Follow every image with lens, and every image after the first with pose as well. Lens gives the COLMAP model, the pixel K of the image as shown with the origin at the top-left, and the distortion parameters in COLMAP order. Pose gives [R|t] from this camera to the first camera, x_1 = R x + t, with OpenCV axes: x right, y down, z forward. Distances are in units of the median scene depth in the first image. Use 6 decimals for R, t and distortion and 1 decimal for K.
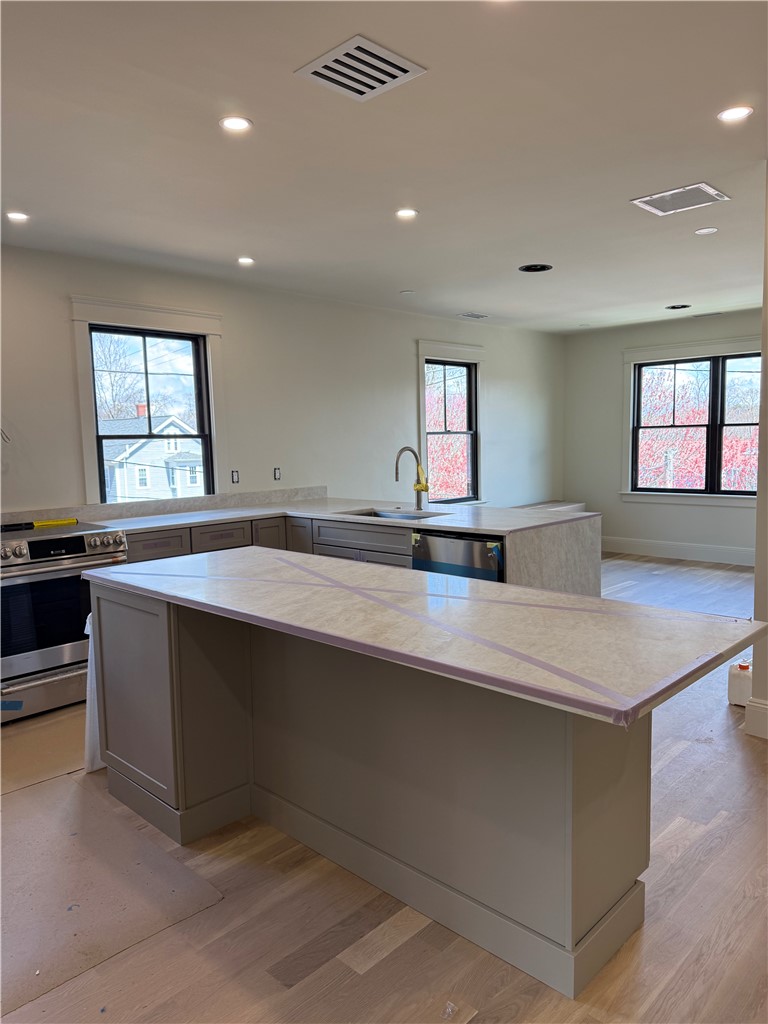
lens RADIAL K [[725.2, 0, 384.0], [0, 725.2, 512.0], [0, 0, 1]] dist [0.010408, -0.001455]
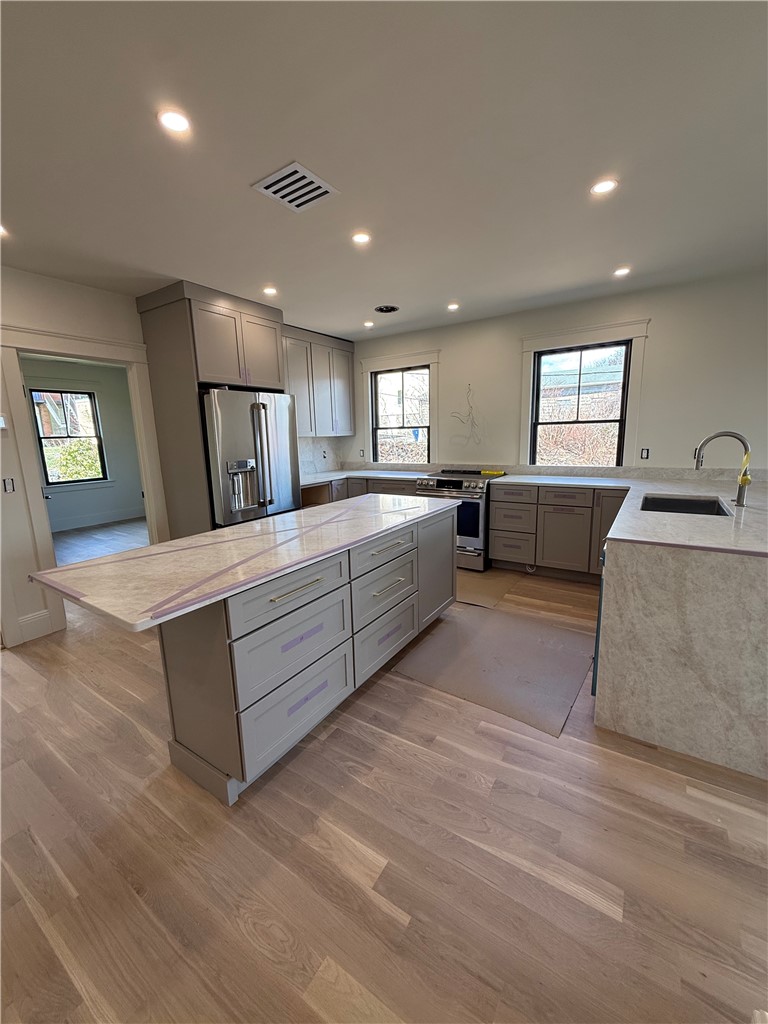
lens RADIAL K [[410.2, 0, 382.4], [0, 410.2, 507.9], [0, 0, 1]] dist [0.008225, 0.000109]
pose [[0.182945, 0.196407, -0.963304, 0.671992], [-0.076190, 0.979727, 0.185286, -0.090927], [0.980166, 0.039497, 0.194200, 0.722007]]
